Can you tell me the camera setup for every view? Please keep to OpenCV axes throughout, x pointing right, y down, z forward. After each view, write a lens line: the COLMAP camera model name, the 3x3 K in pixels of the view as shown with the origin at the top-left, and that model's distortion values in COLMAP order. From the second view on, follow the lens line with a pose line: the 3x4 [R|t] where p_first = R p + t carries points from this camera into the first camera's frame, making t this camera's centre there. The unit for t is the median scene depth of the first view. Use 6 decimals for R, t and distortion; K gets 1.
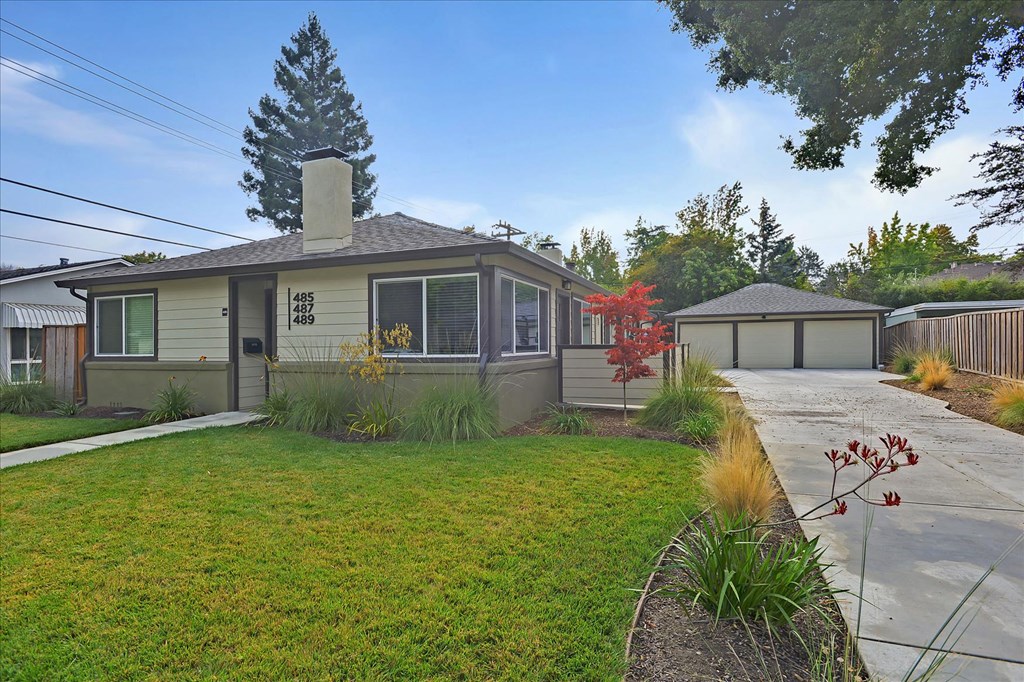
lens RADIAL K [[509.4, 0, 515.8], [0, 509.4, 344.2], [0, 0, 1]] dist [-0.027077, 0.000915]
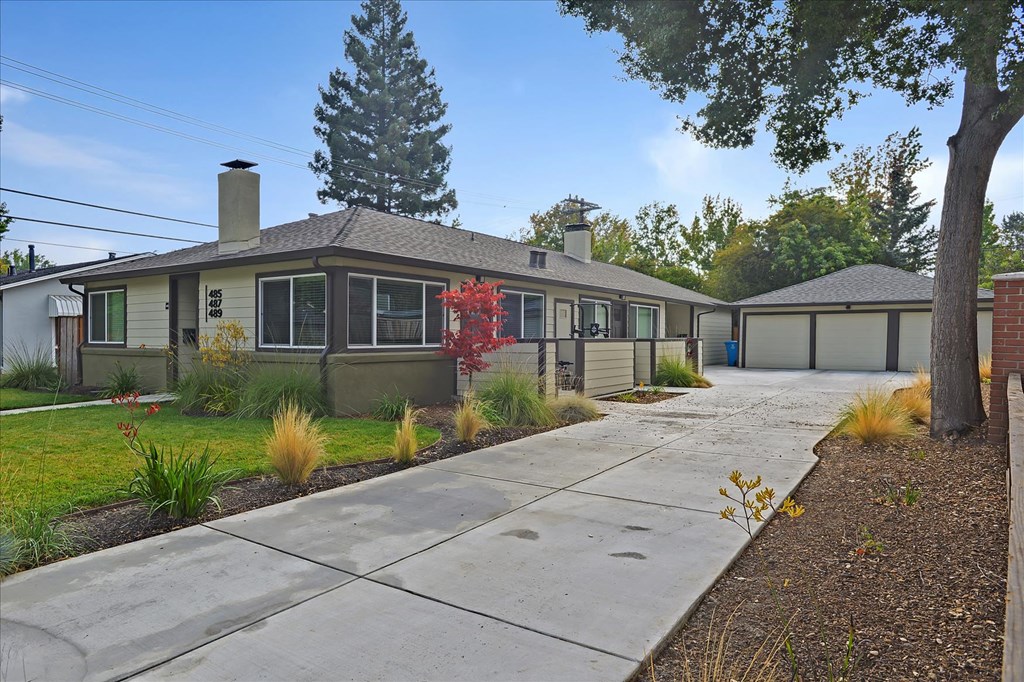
lens RADIAL K [[605.2, 0, 510.7], [0, 605.2, 339.0], [0, 0, 1]] dist [-0.021733, 0.002207]
pose [[0.974080, 0.013246, -0.225816, 0.180087], [-0.012001, 0.999904, 0.006885, -0.002655], [0.225885, -0.003996, 0.974146, -0.056687]]
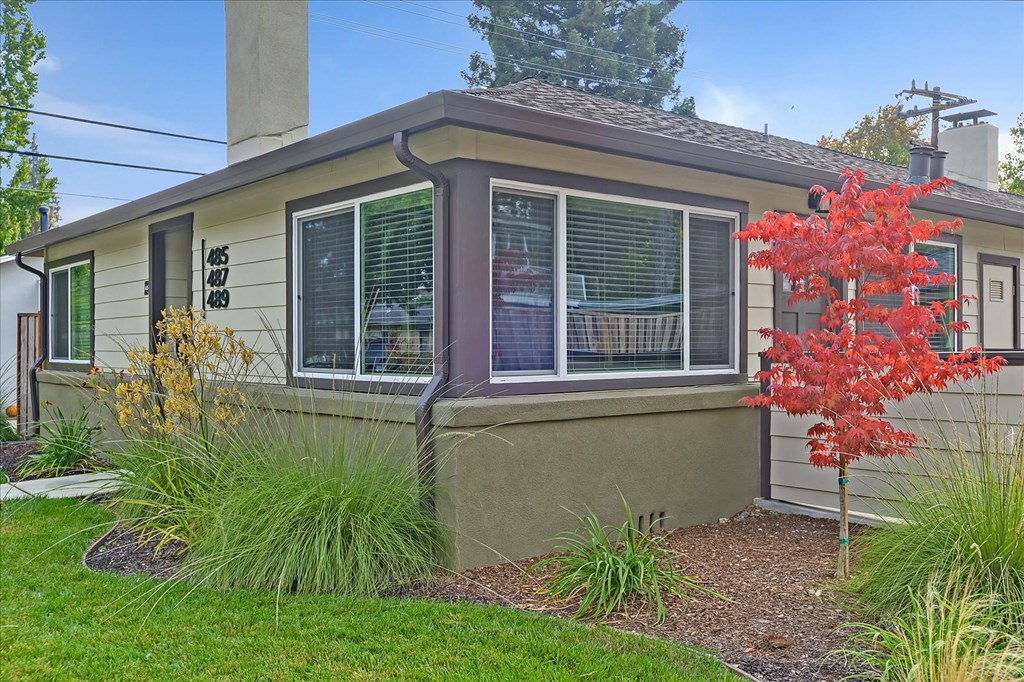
lens RADIAL K [[928.7, 0, 512.3], [0, 928.7, 339.4], [0, 0, 1]] dist [-0.010745, 0.000000]
pose [[0.875025, 0.004003, -0.484061, 0.101919], [-0.003861, 0.999992, 0.001290, -0.003368], [0.484062, 0.000740, 0.875033, 0.106943]]
